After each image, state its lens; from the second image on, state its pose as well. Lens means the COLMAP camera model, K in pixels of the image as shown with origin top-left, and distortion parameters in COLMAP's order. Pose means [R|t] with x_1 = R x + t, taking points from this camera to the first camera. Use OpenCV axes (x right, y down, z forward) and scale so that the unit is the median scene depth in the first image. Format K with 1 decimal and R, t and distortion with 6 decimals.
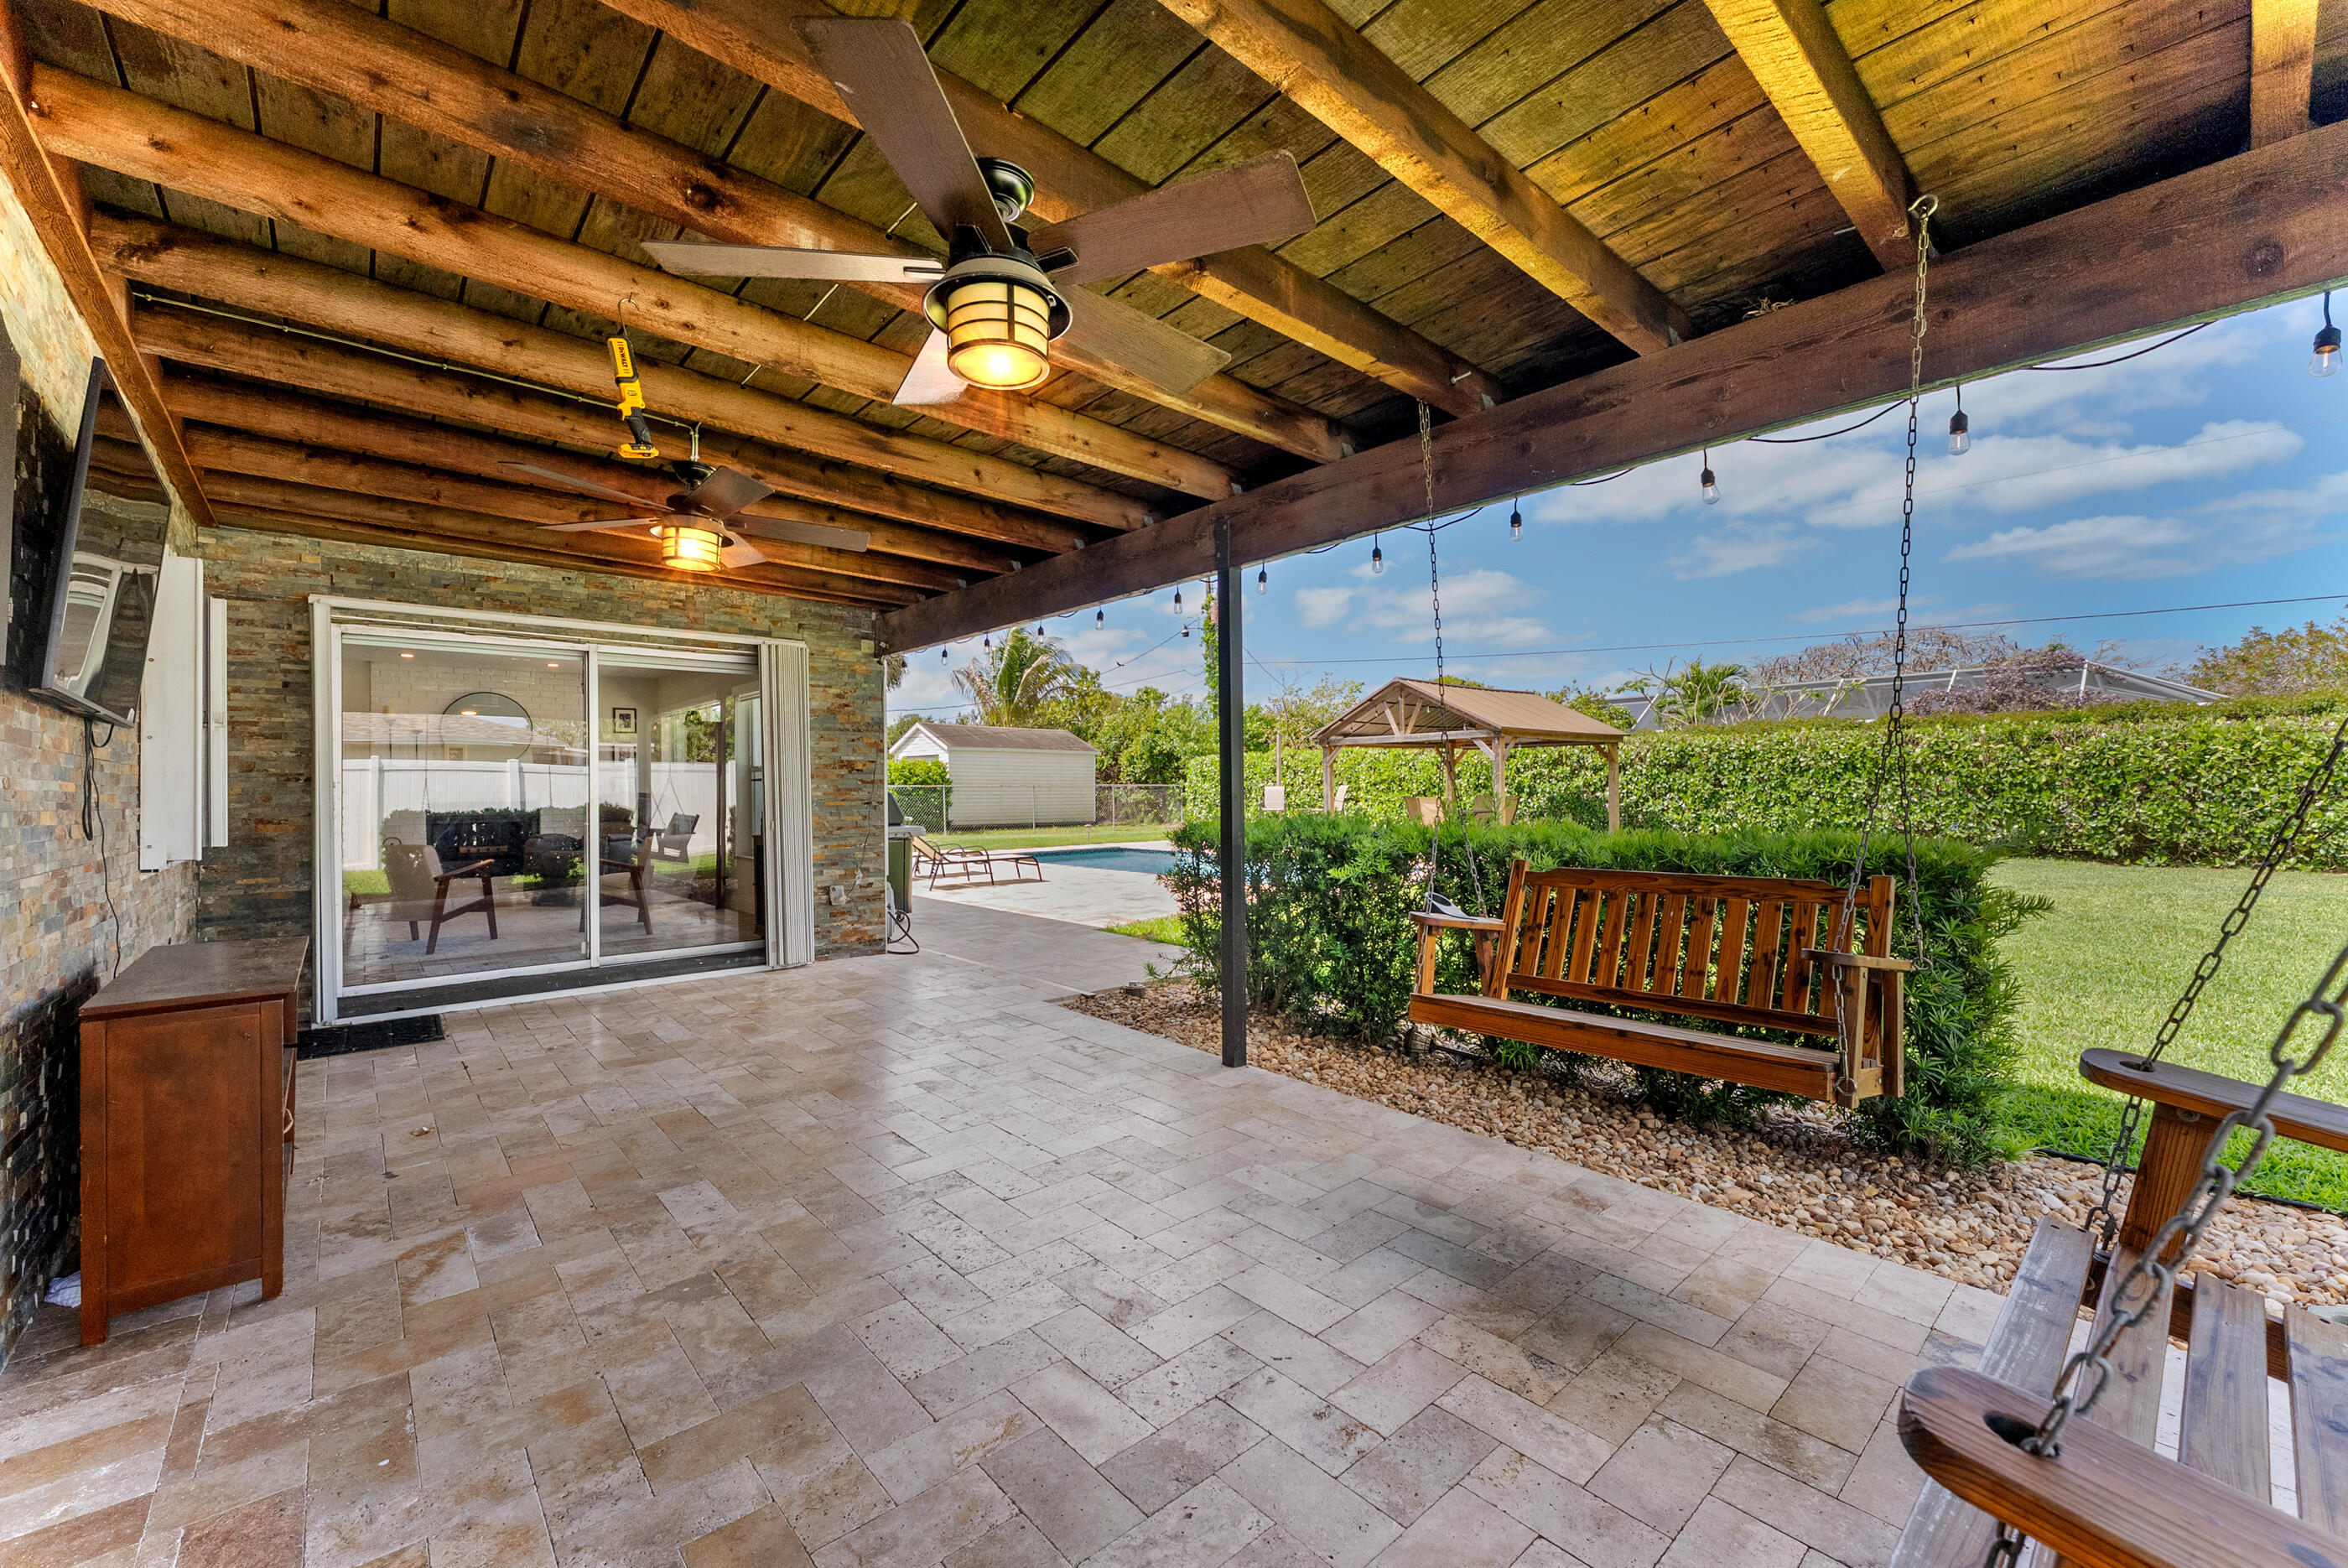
lens RADIAL K [[945.8, 0, 1176.4], [0, 945.8, 788.6], [0, 0, 1]] dist [-0.004365, 0.000753]
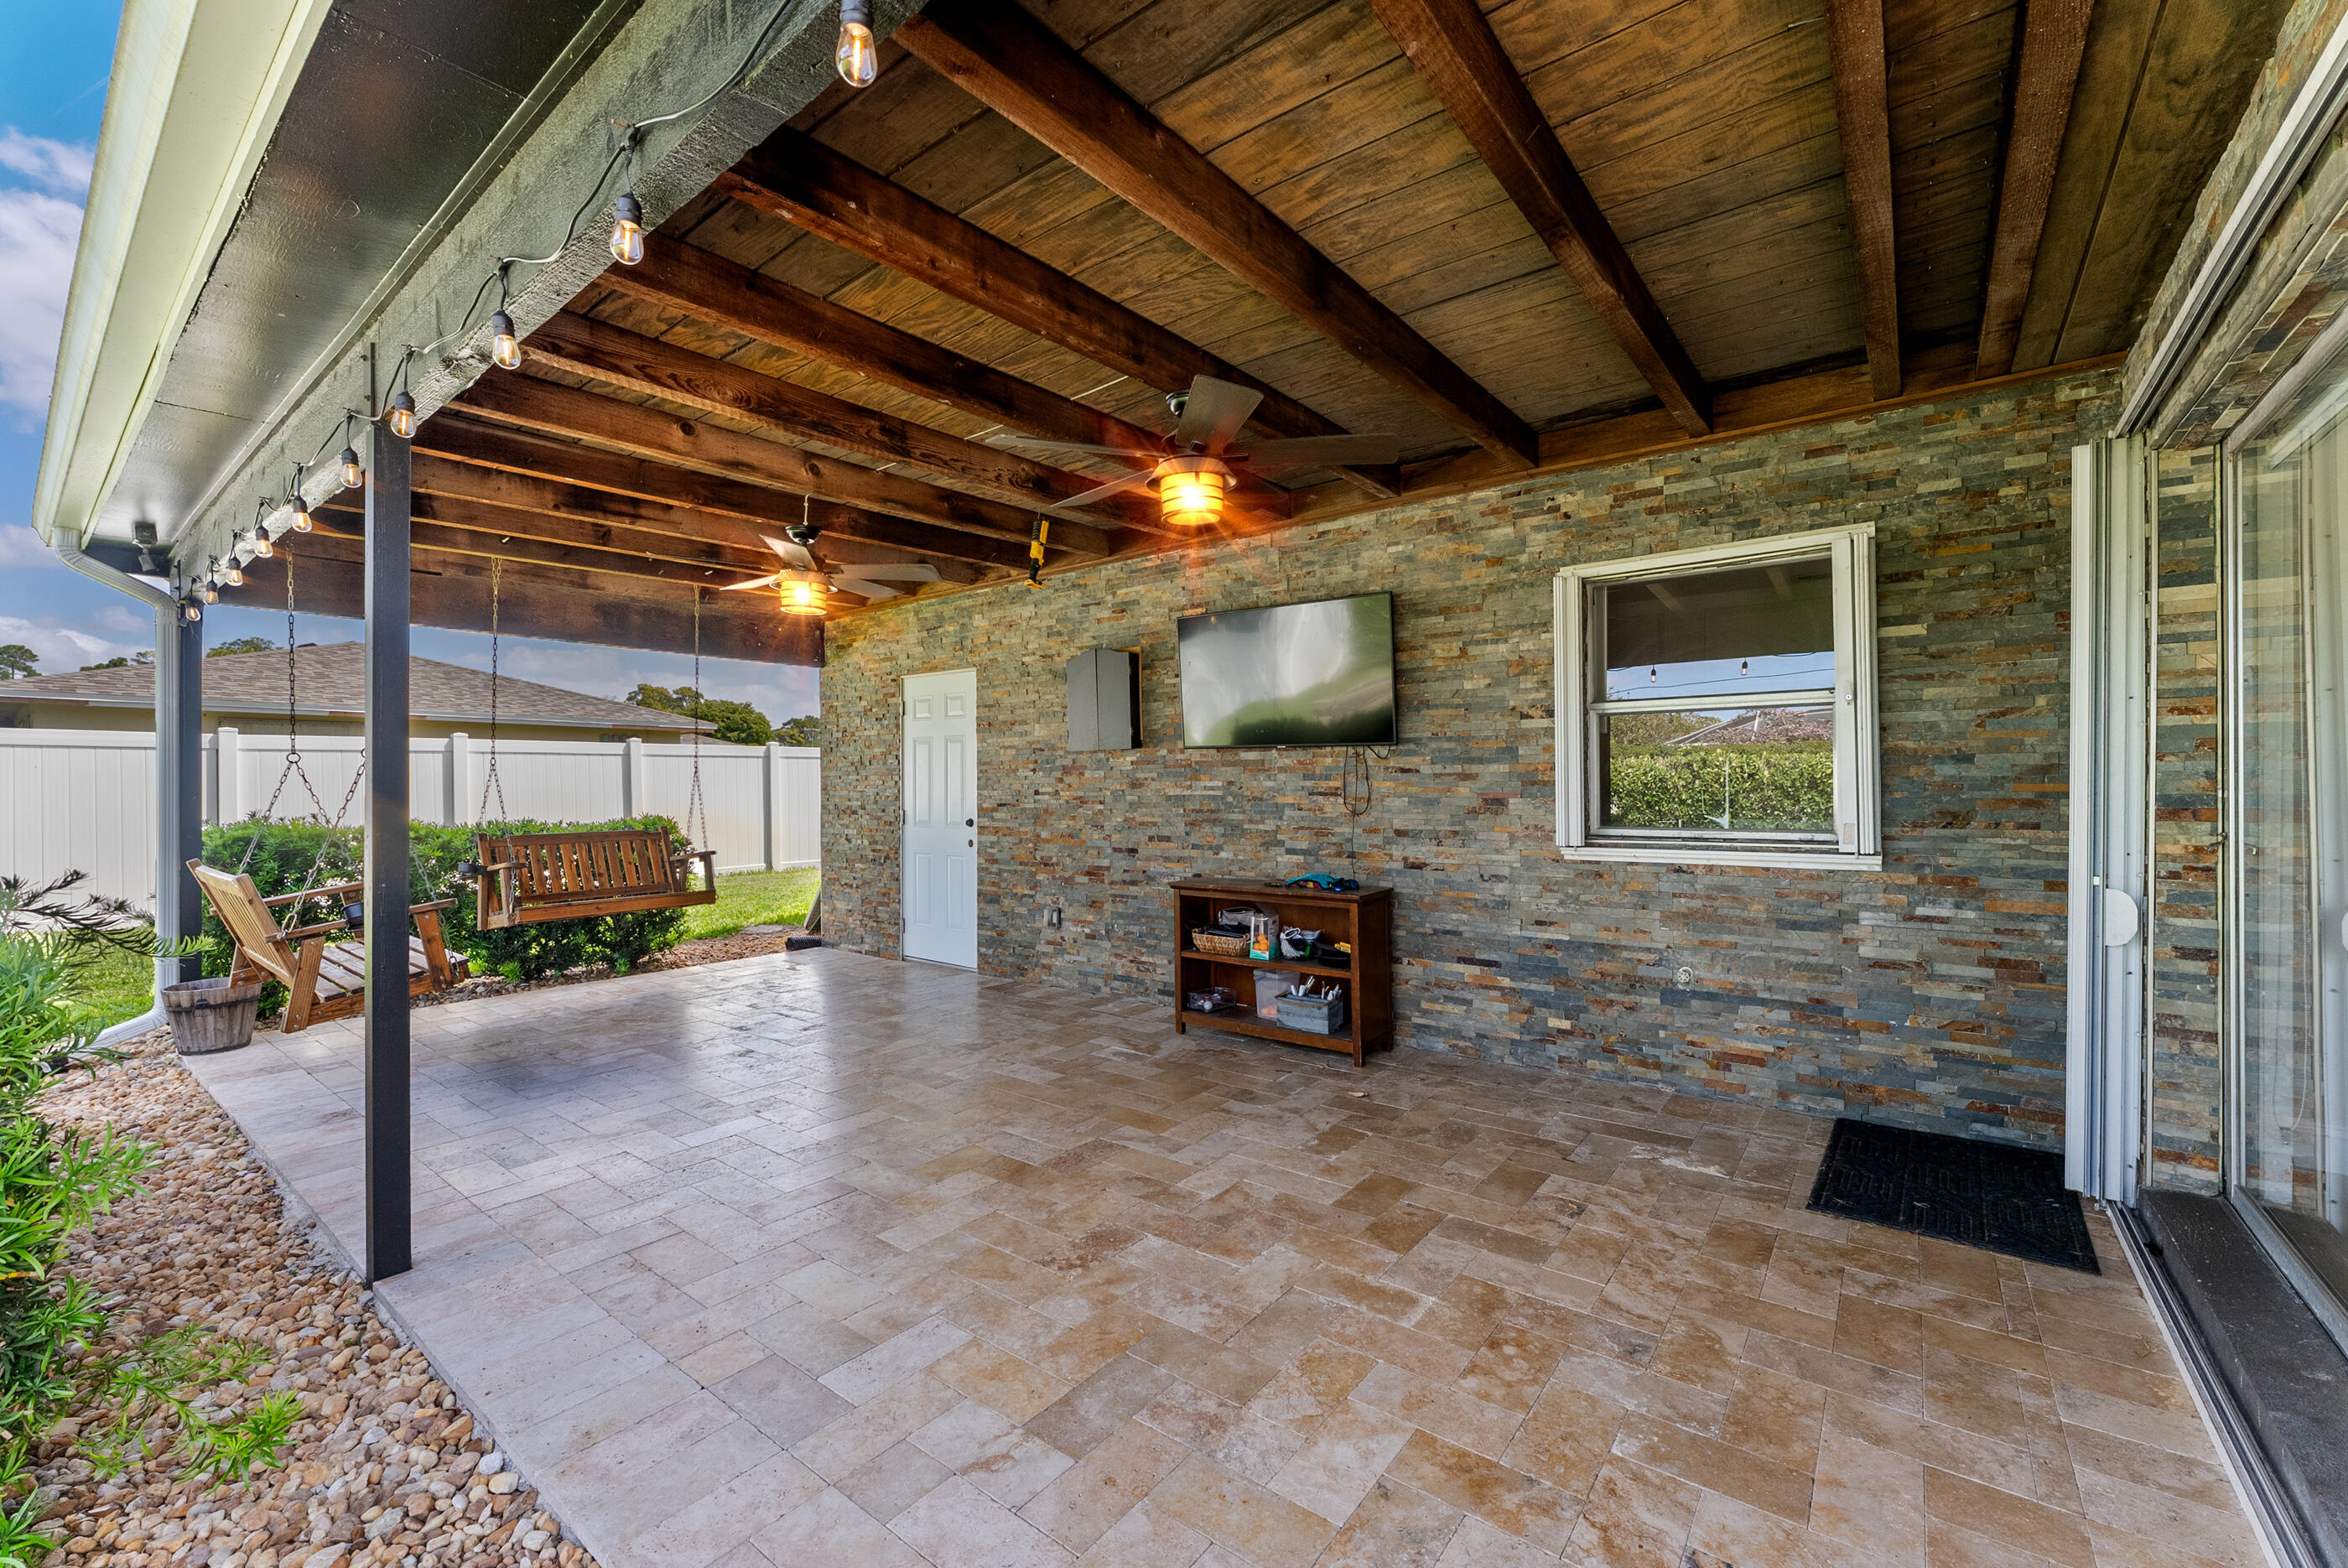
lens RADIAL K [[945.8, 0, 1171.9], [0, 945.8, 782.3], [0, 0, 1]] dist [-0.004365, 0.000753]
pose [[-0.983703, 0.011509, -0.179431, -0.405627], [0.011757, 0.999931, -0.000320, -0.006189], [0.179415, -0.002424, -0.983771, 2.139529]]
